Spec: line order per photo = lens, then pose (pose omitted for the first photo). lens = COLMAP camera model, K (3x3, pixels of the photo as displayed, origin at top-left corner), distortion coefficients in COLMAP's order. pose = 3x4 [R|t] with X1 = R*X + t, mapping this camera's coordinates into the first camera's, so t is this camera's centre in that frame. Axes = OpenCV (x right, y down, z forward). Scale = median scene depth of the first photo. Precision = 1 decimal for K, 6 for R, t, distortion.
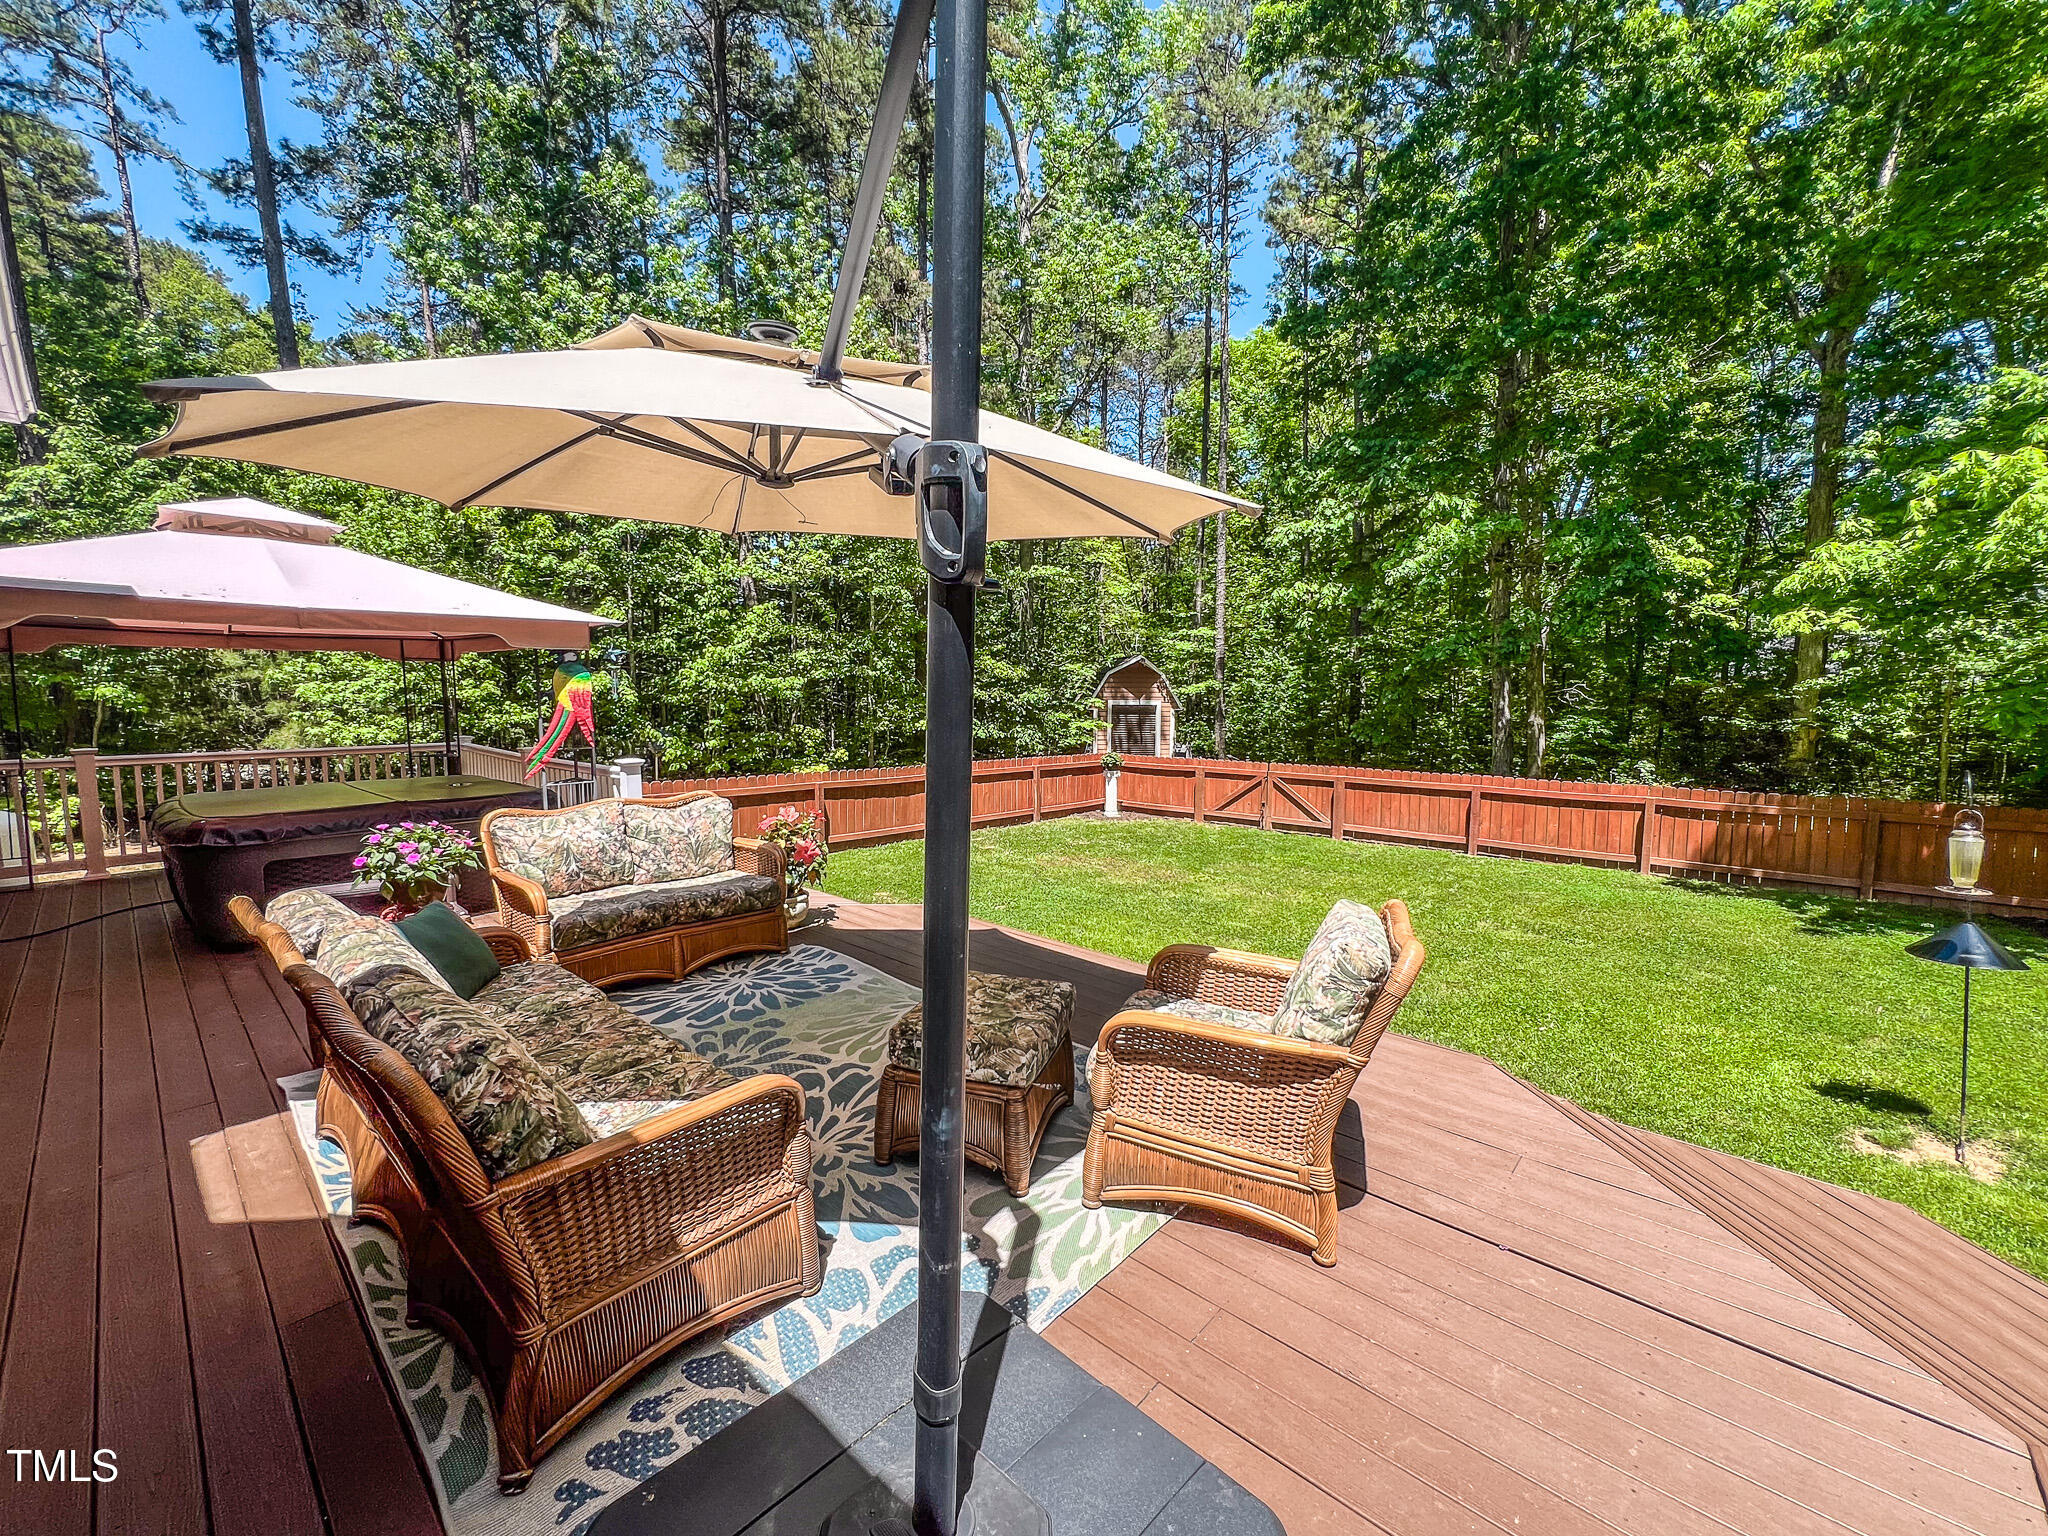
lens RADIAL K [[823.2, 0, 1024.0], [0, 823.2, 768.0], [0, 0, 1]] dist [-0.001453, 0.000390]
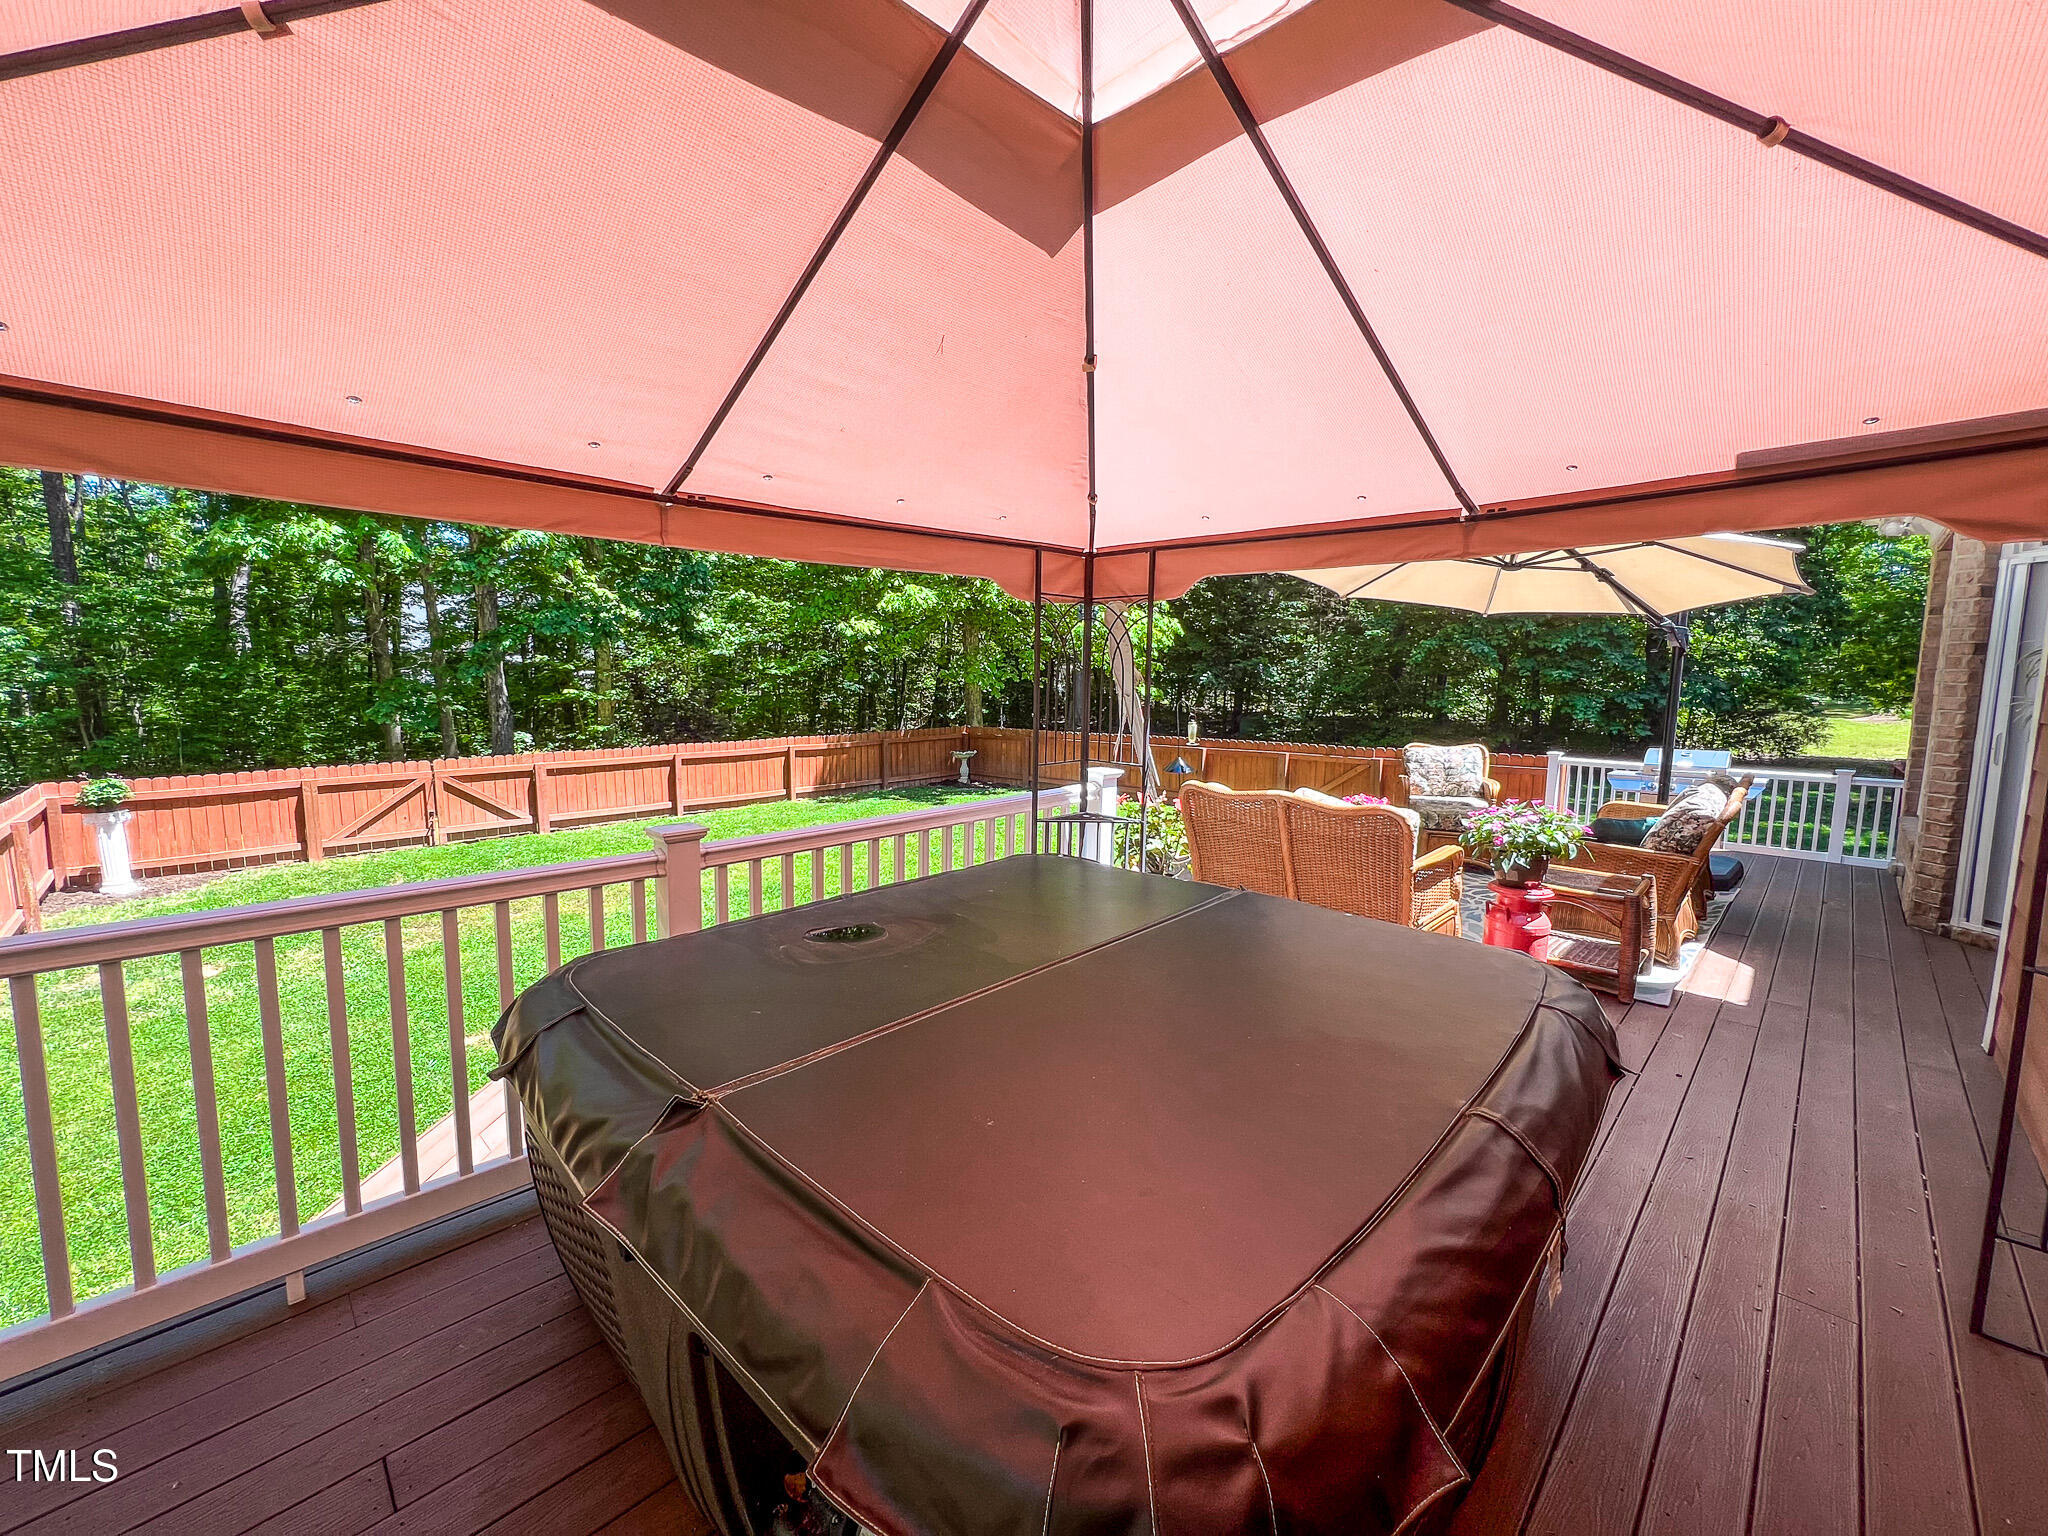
lens RADIAL K [[823.2, 0, 1024.0], [0, 823.2, 768.0], [0, 0, 1]] dist [-0.001453, 0.000390]
pose [[0.051746, -0.139012, 0.988938, -0.397687], [0.071314, 0.988251, 0.135184, -0.057555], [-0.996111, 0.063530, 0.061052, 0.344516]]
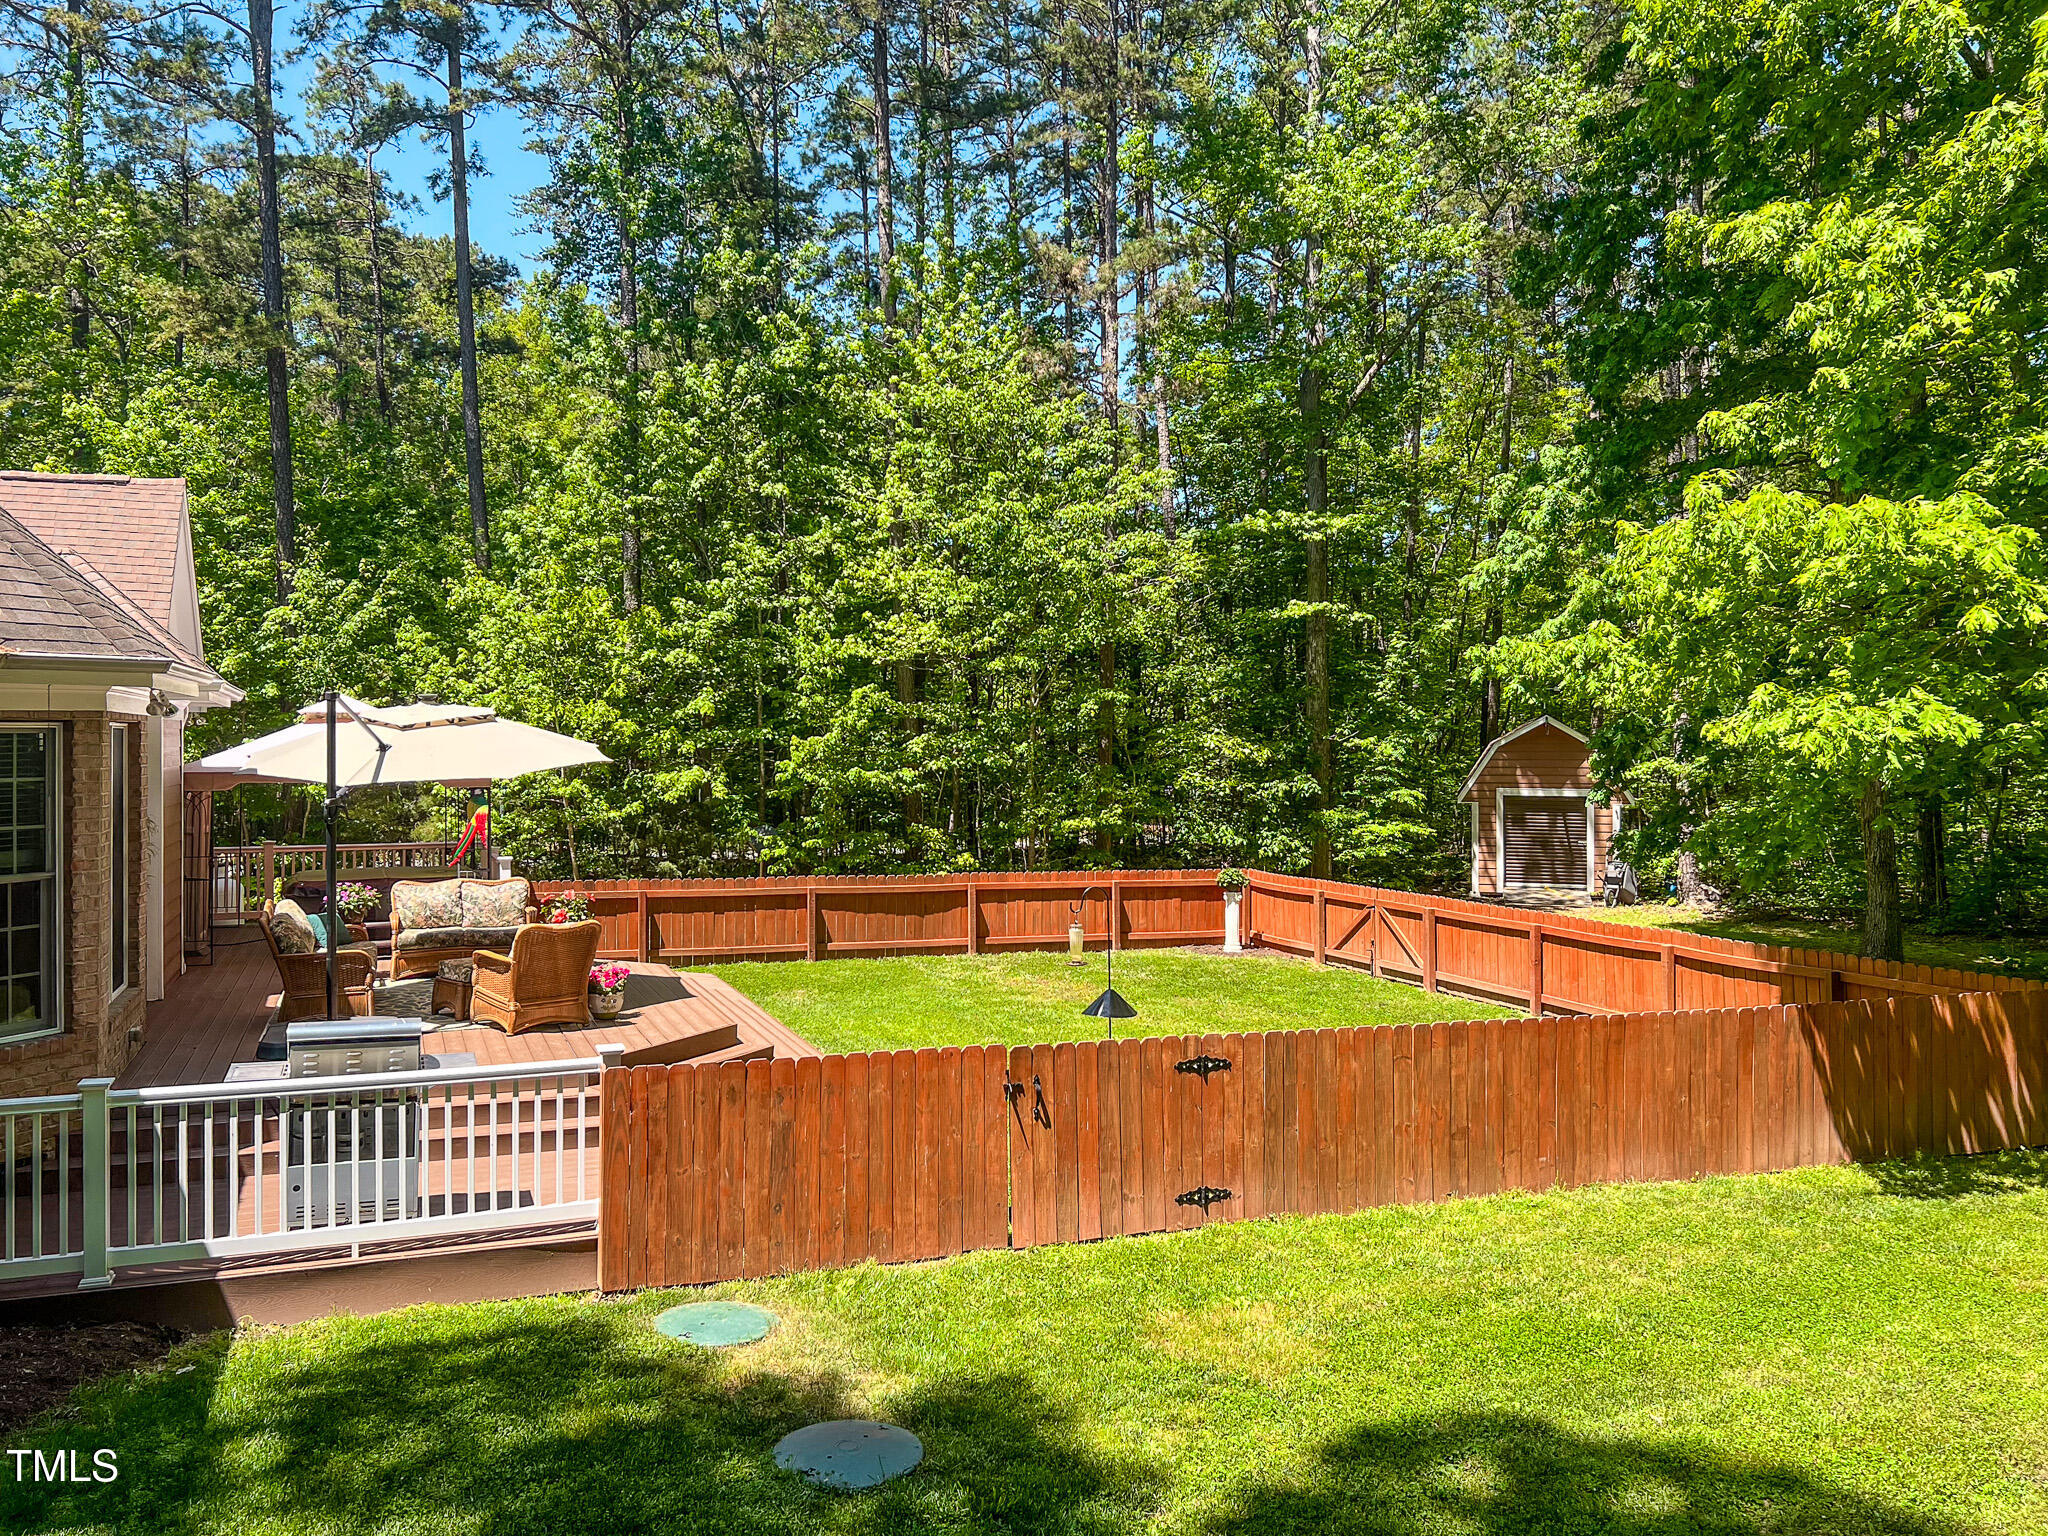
lens RADIAL K [[1586.8, 0, 1031.9], [0, 1586.8, 731.3], [0, 0, 1]] dist [0.012175, 0.001024]
pose [[0.901994, -0.005548, -0.431714, 0.572749], [-0.038134, 0.994986, -0.092462, -0.002879], [0.430062, 0.099863, 0.897259, -0.433747]]
